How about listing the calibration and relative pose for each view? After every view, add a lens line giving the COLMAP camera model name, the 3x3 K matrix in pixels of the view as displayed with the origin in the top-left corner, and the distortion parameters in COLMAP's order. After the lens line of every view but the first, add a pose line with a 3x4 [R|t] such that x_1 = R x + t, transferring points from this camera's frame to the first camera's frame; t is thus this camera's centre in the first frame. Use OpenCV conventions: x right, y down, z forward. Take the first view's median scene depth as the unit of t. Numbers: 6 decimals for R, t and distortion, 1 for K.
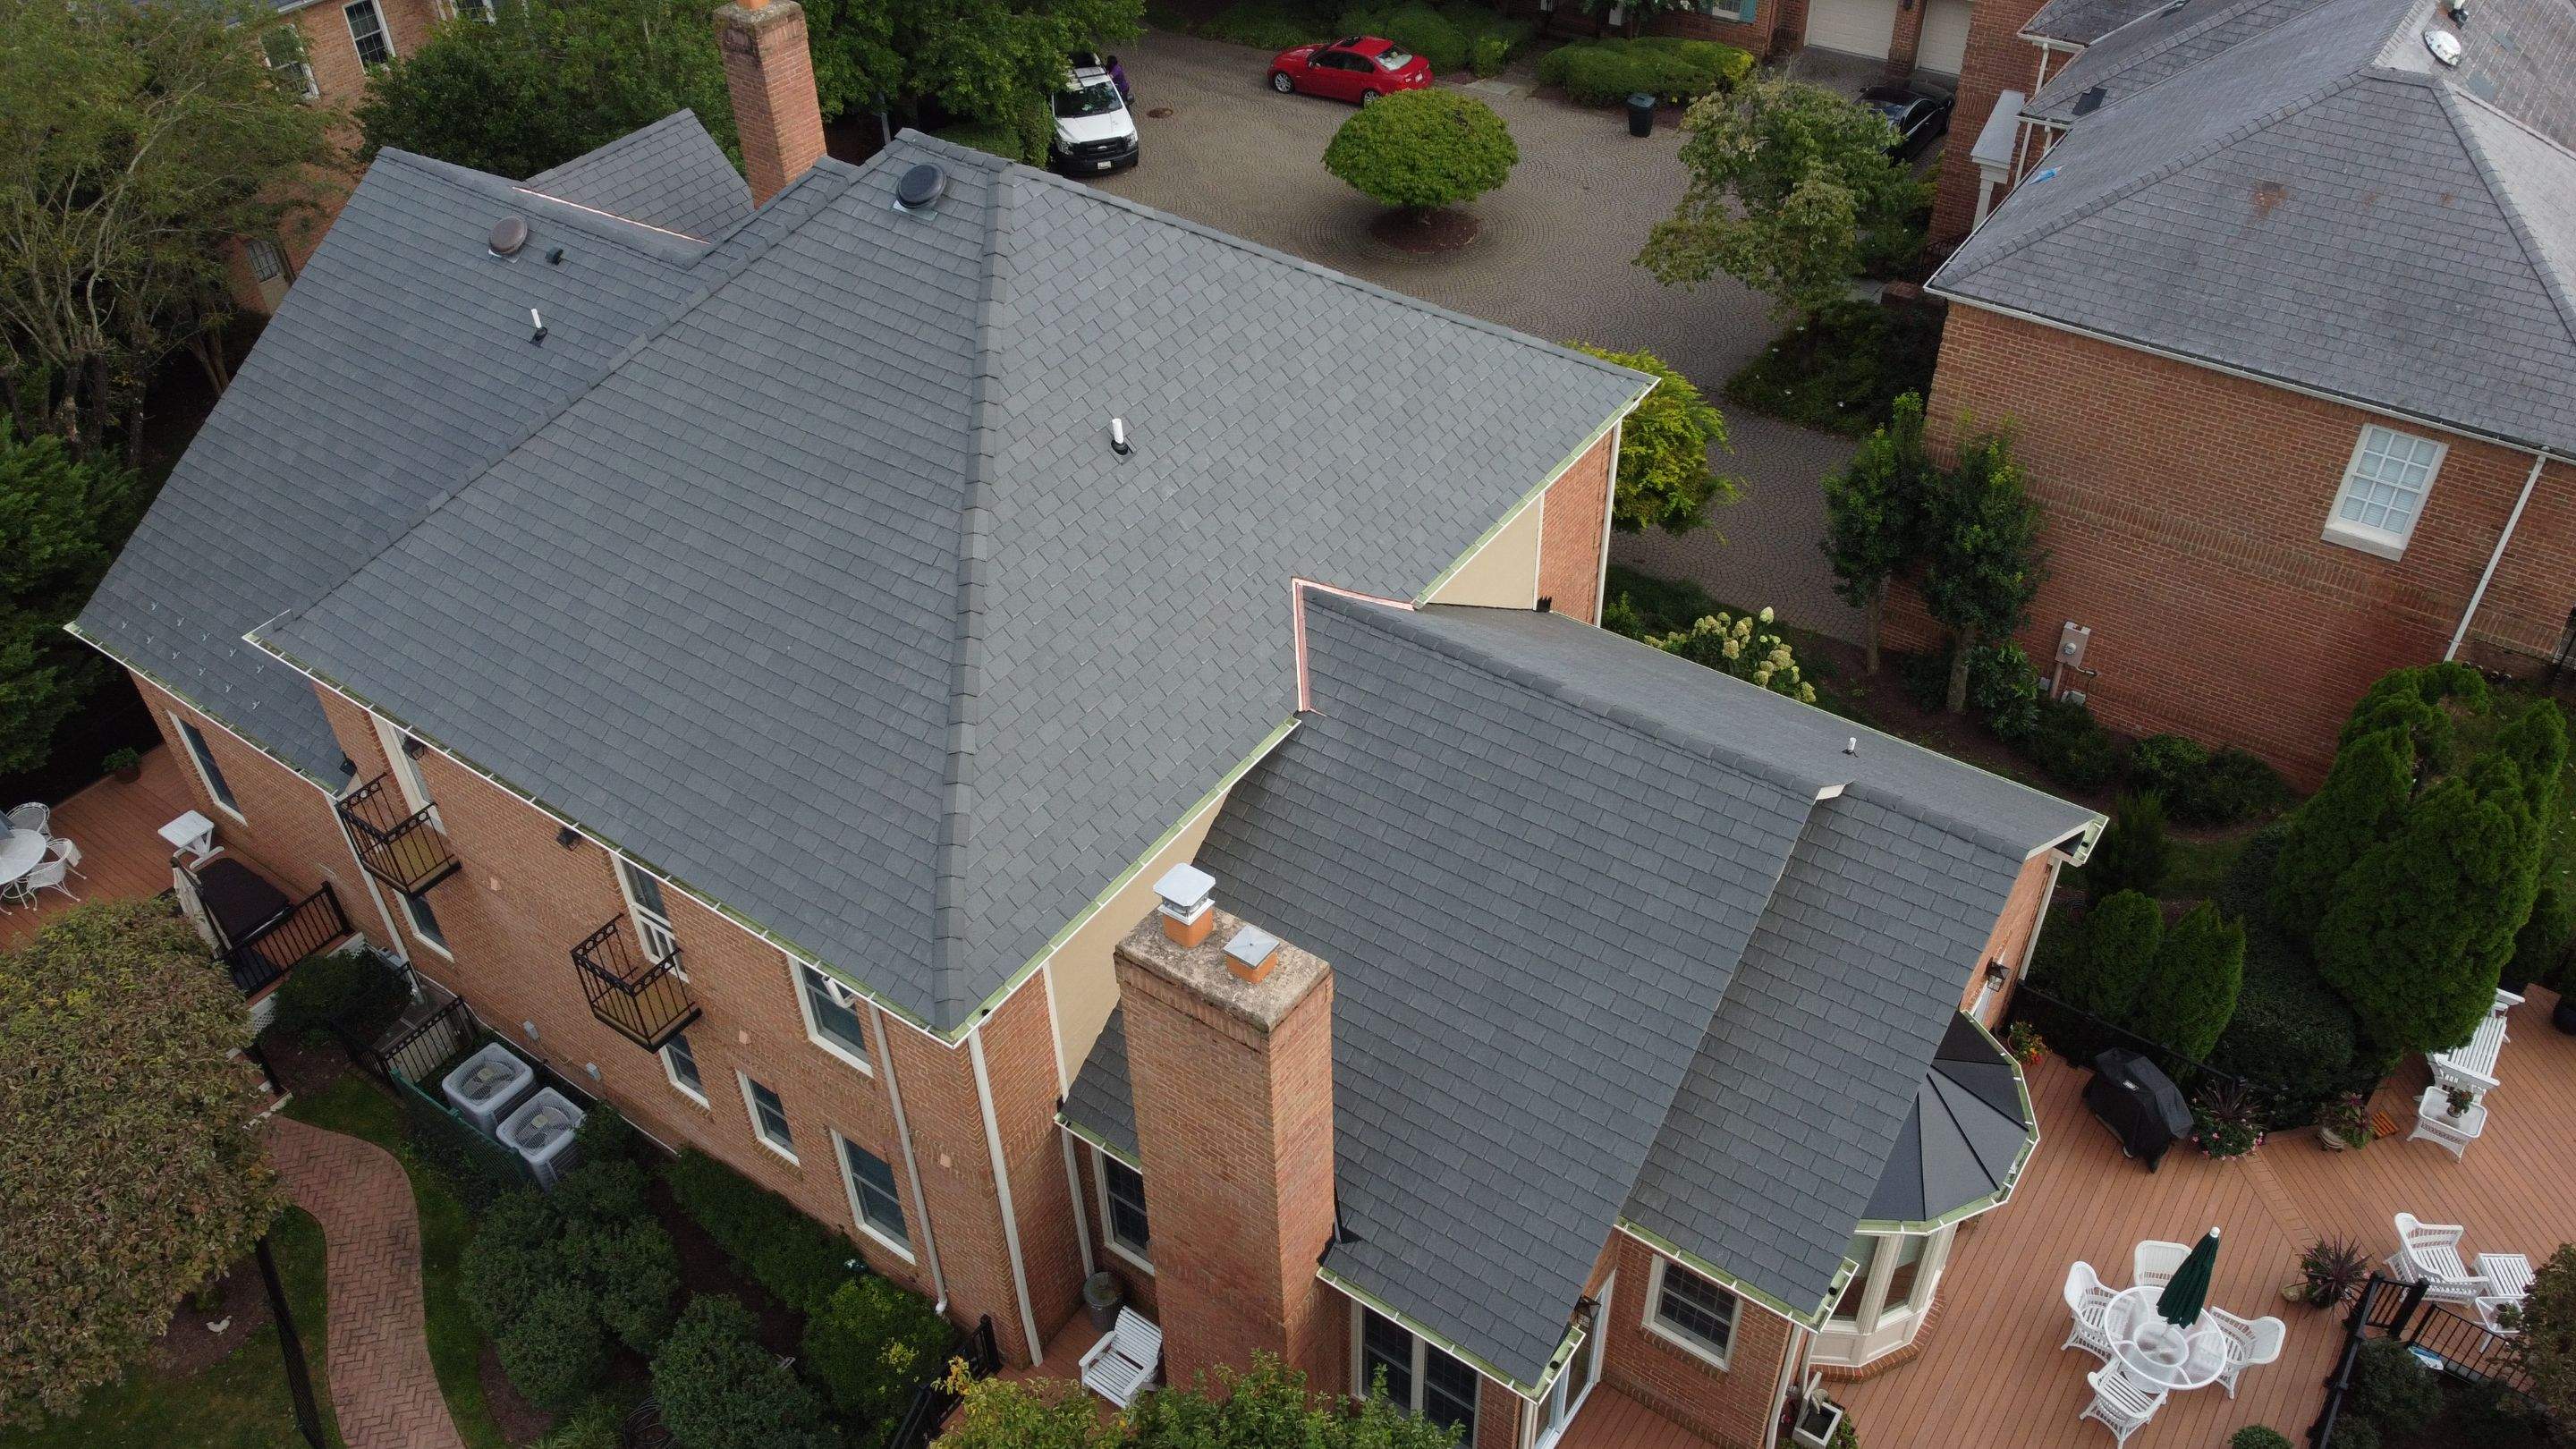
lens RADIAL K [[1954.0, 0, 1284.3], [0, 1954.0, 727.1], [0, 0, 1]] dist [0.000348, -0.004512]
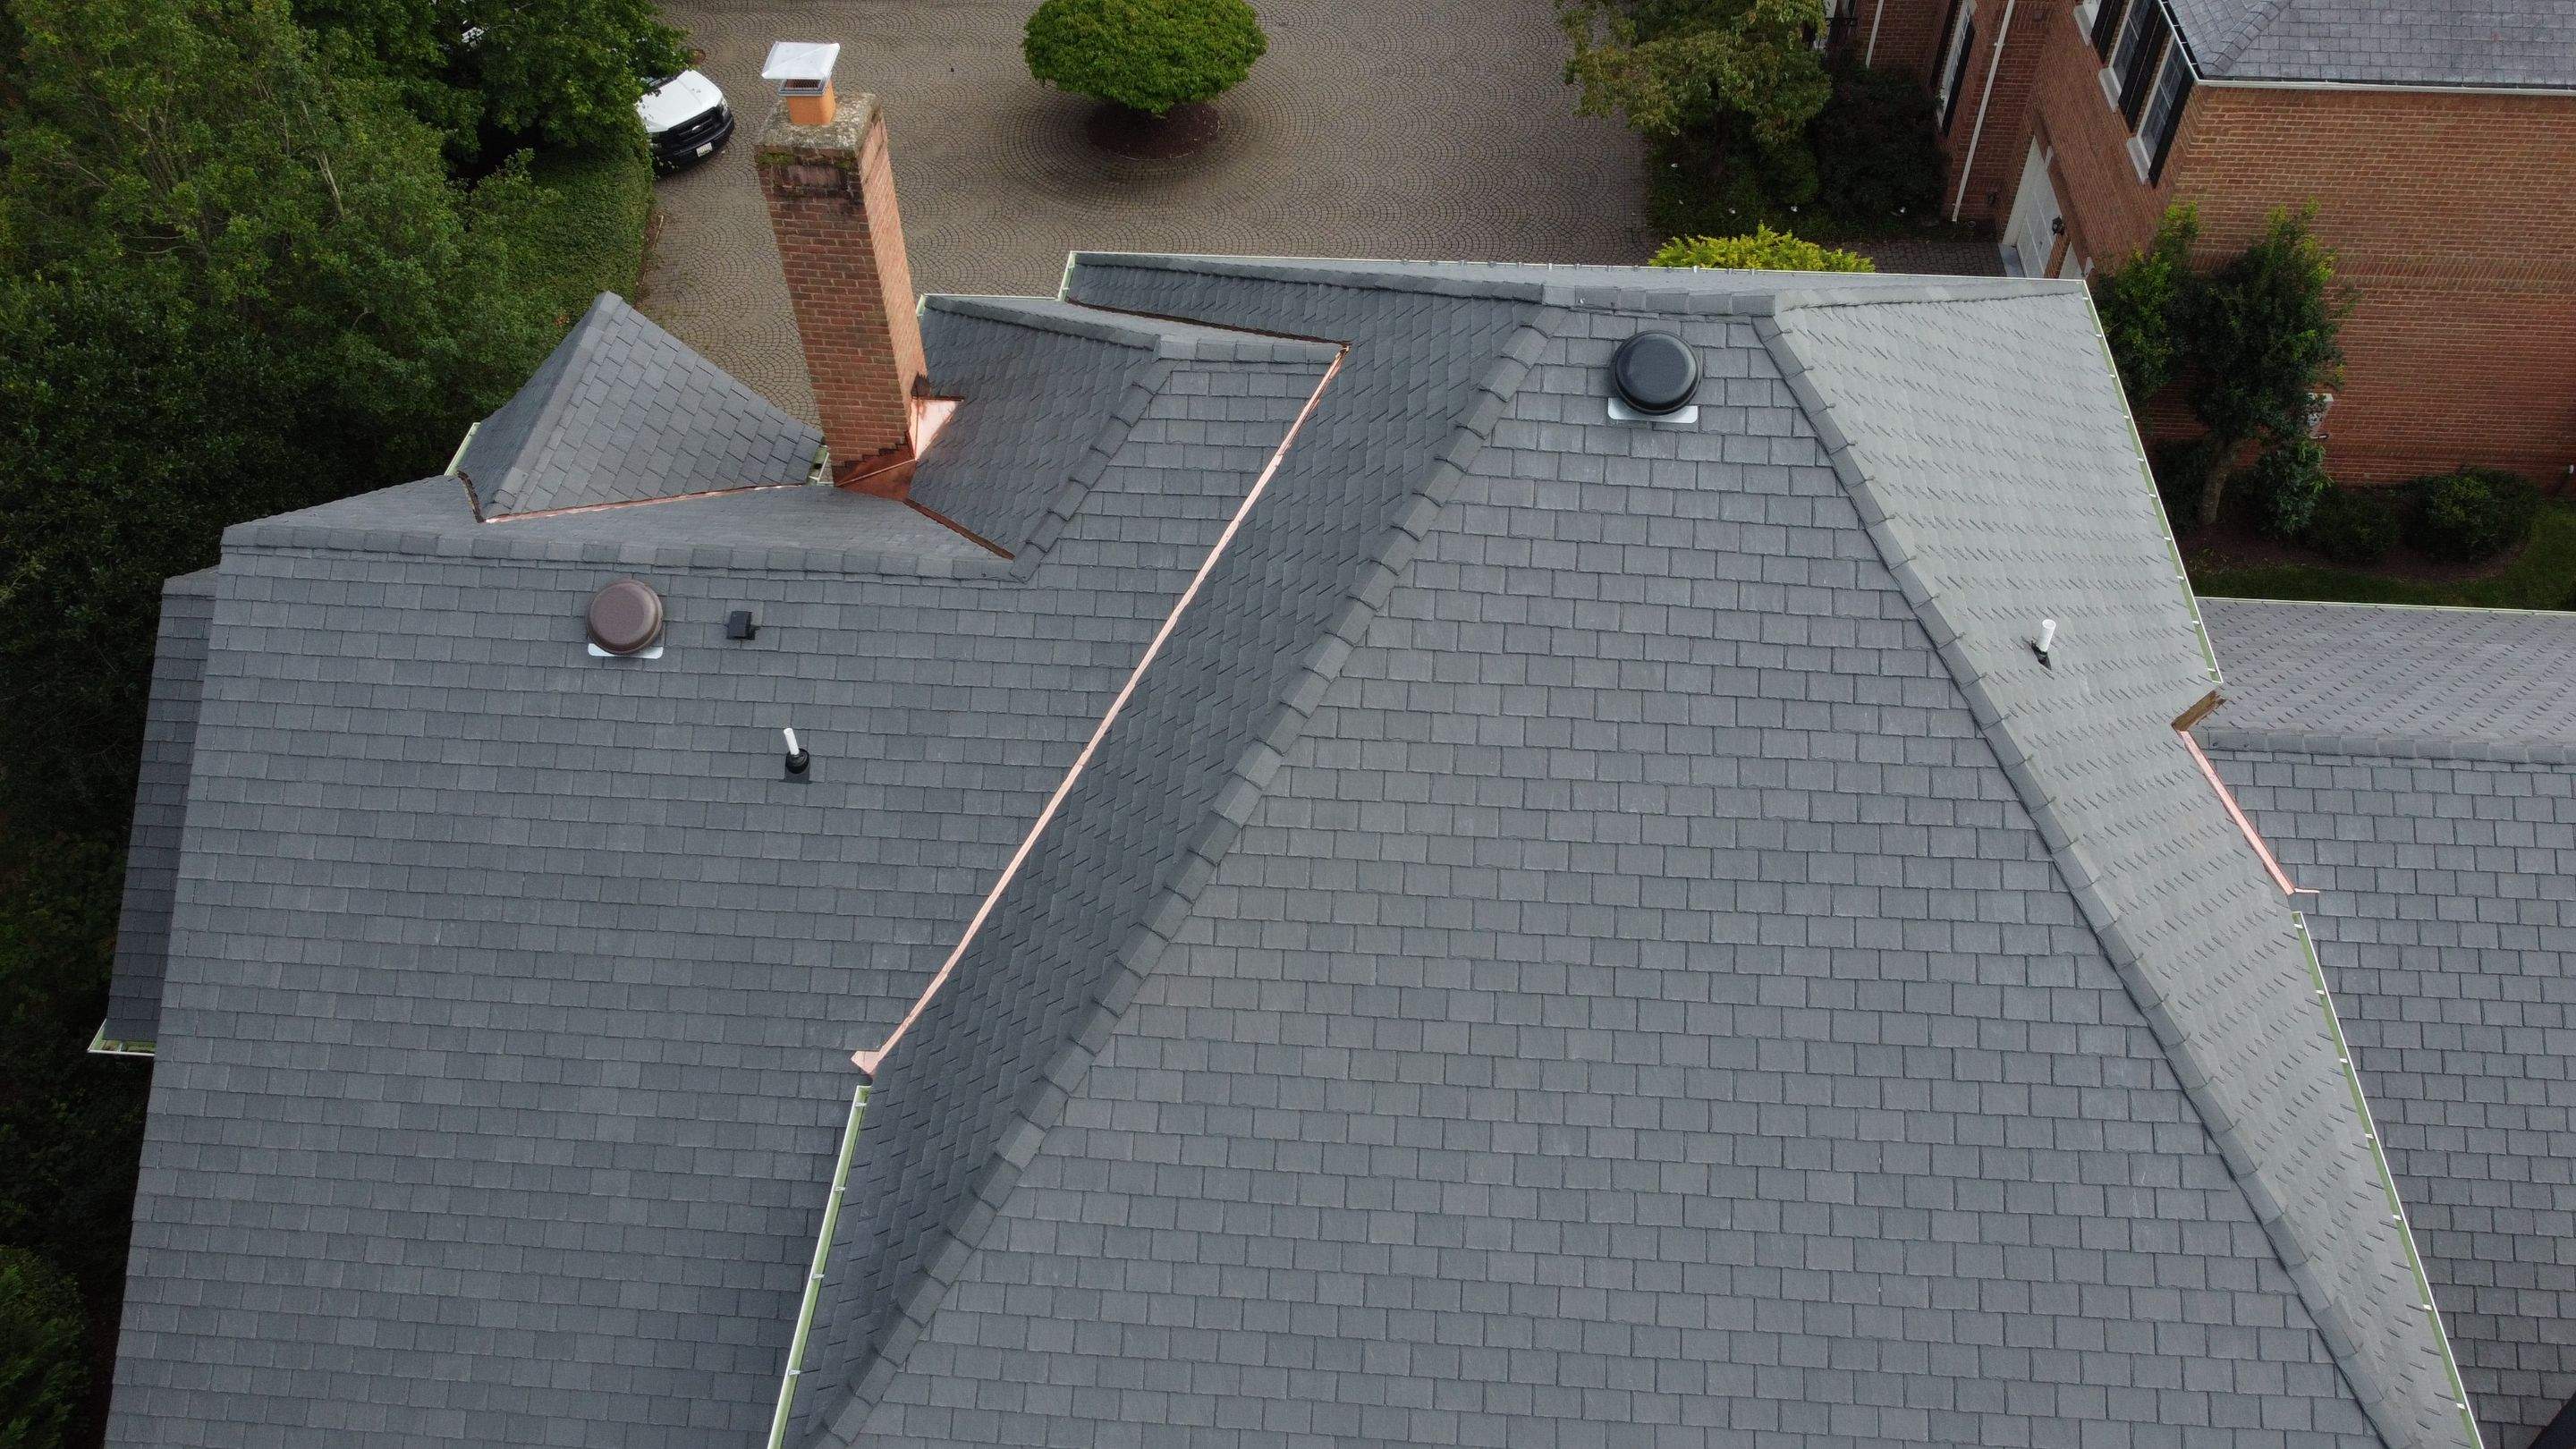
lens RADIAL K [[1954.0, 0, 1291.1], [0, 1954.0, 724.0], [0, 0, 1]] dist [0.000348, -0.004512]
pose [[0.858397, -0.371953, 0.353278, -0.431016], [0.326714, 0.927335, 0.182503, -0.255490], [-0.395490, -0.041239, 0.917544, 0.368480]]
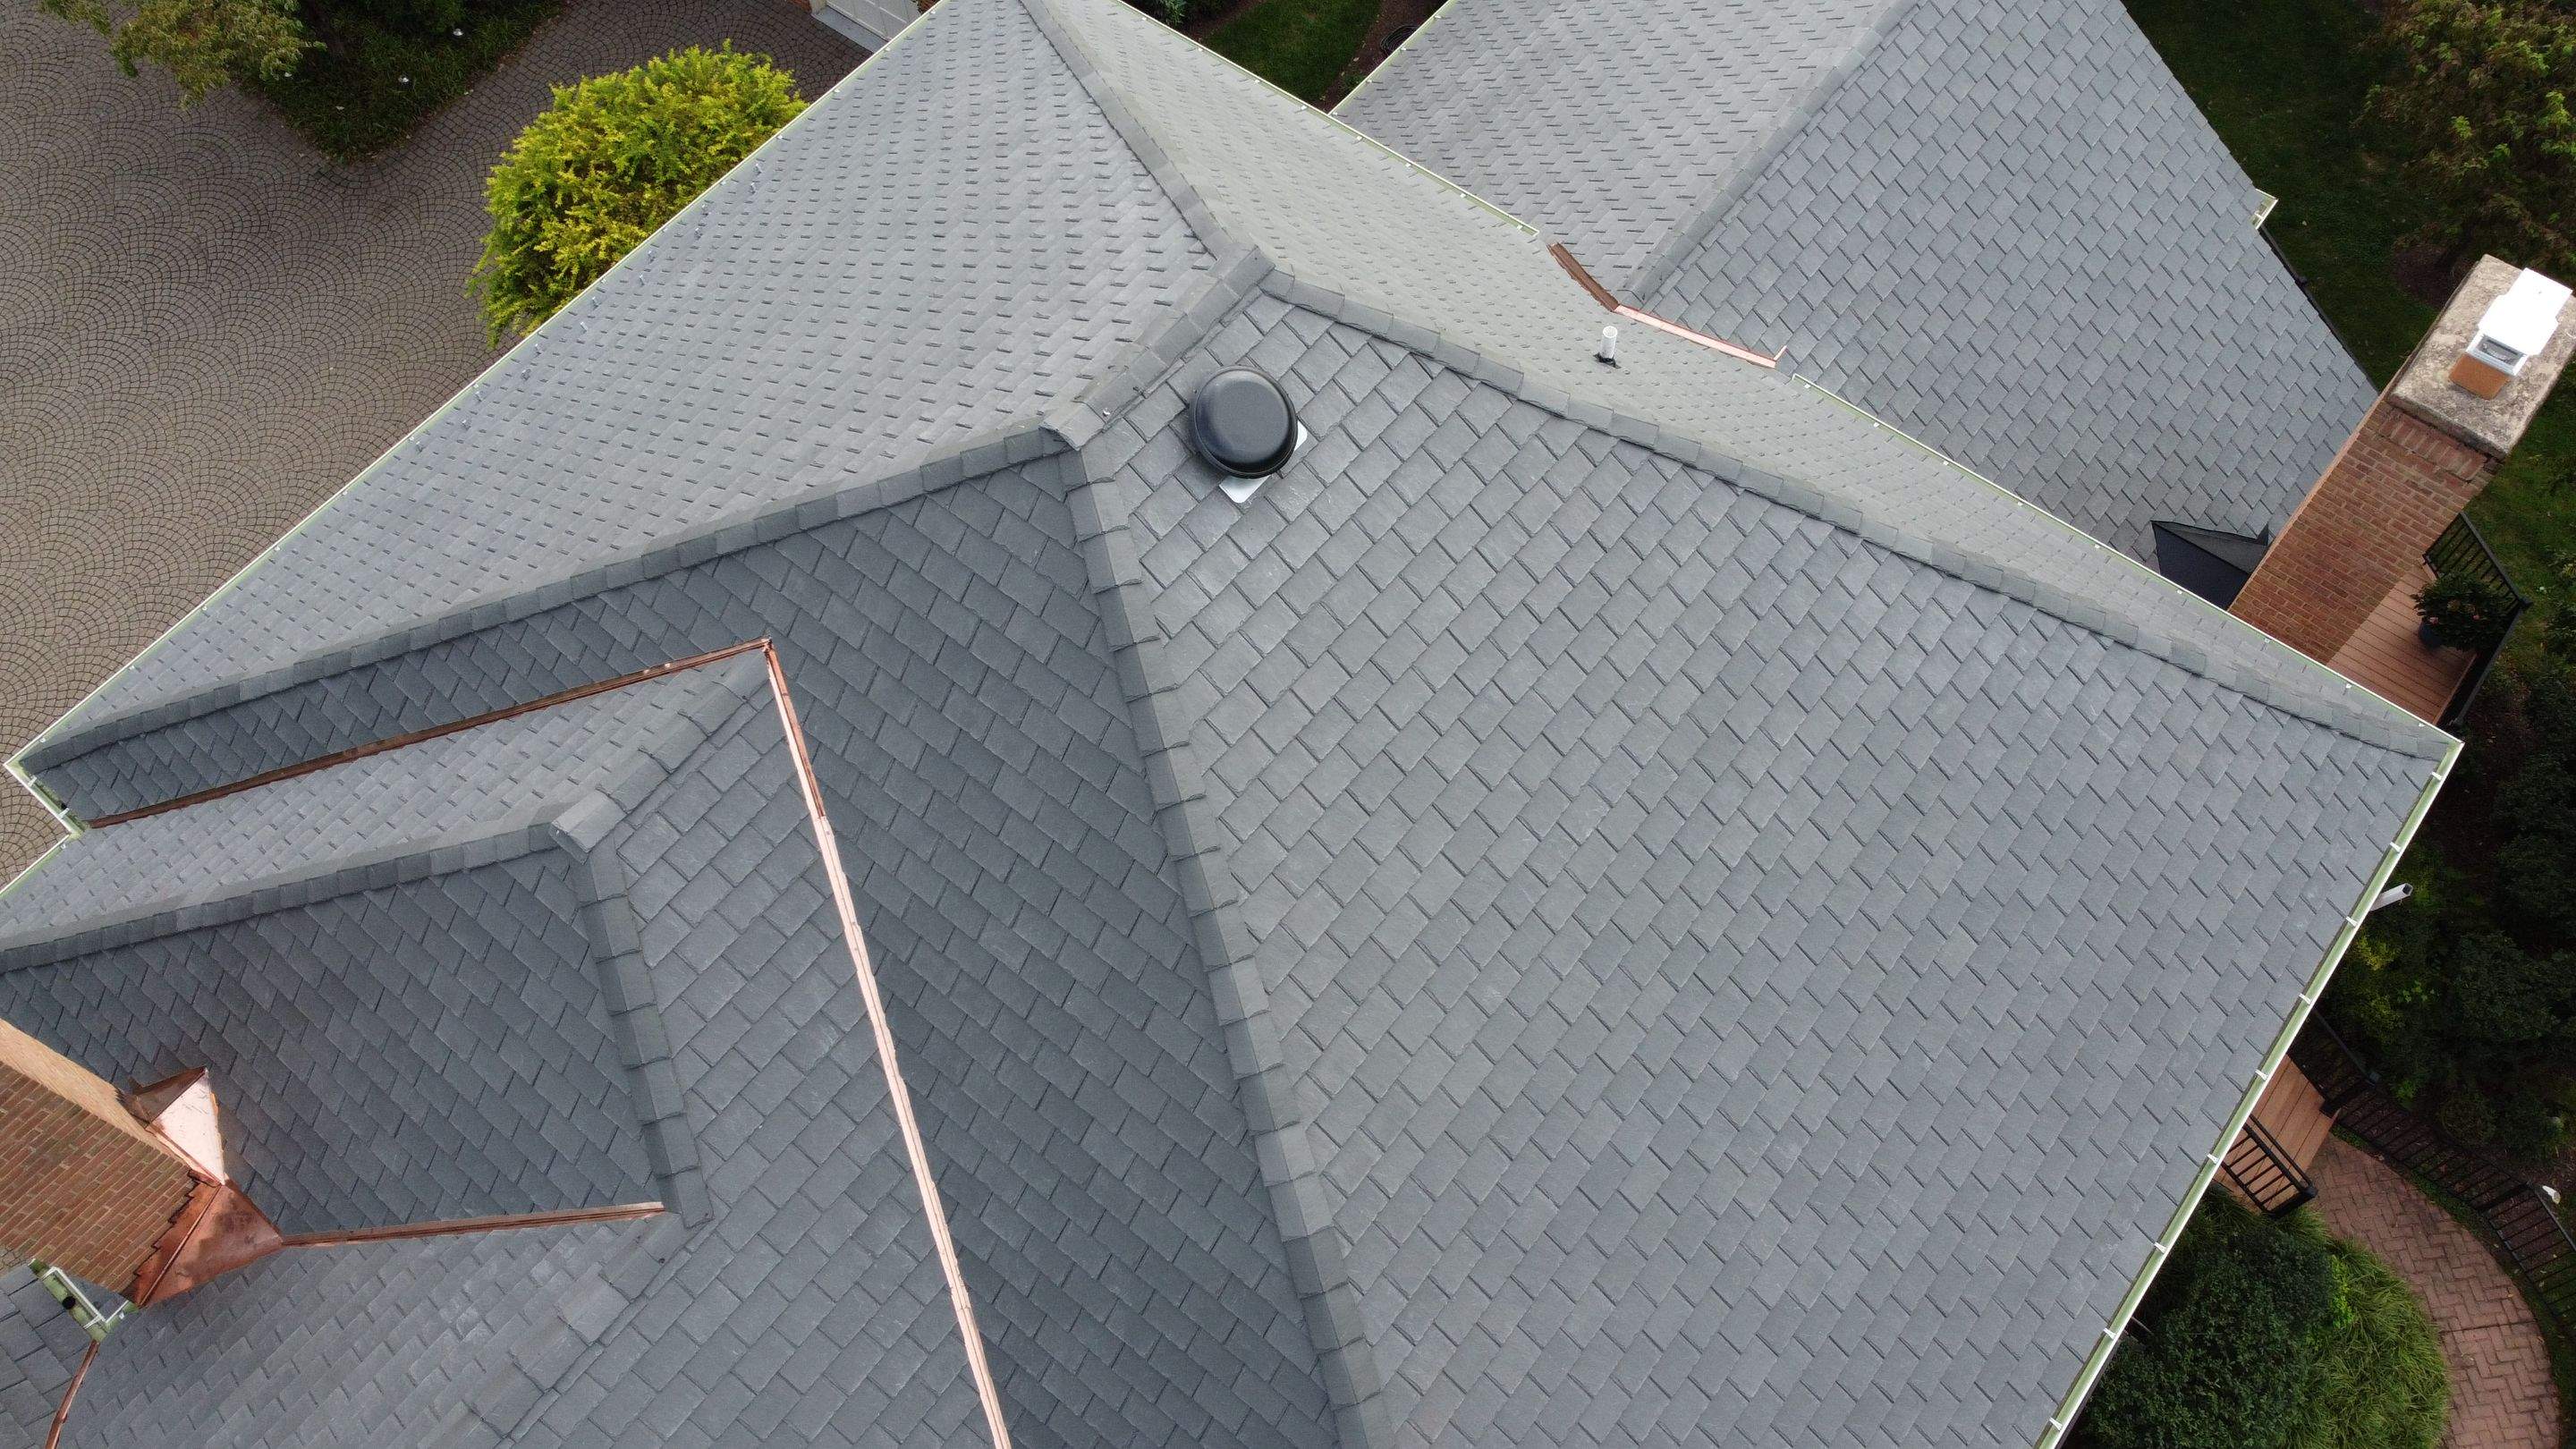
lens RADIAL K [[1954.0, 0, 1288.4], [0, 1954.0, 717.3], [0, 0, 1]] dist [0.000348, -0.004512]
pose [[0.067640, -0.860698, 0.504603, -0.385320], [0.666607, 0.415292, 0.619005, -0.422007], [-0.742334, 0.294503, 0.601838, 0.569084]]
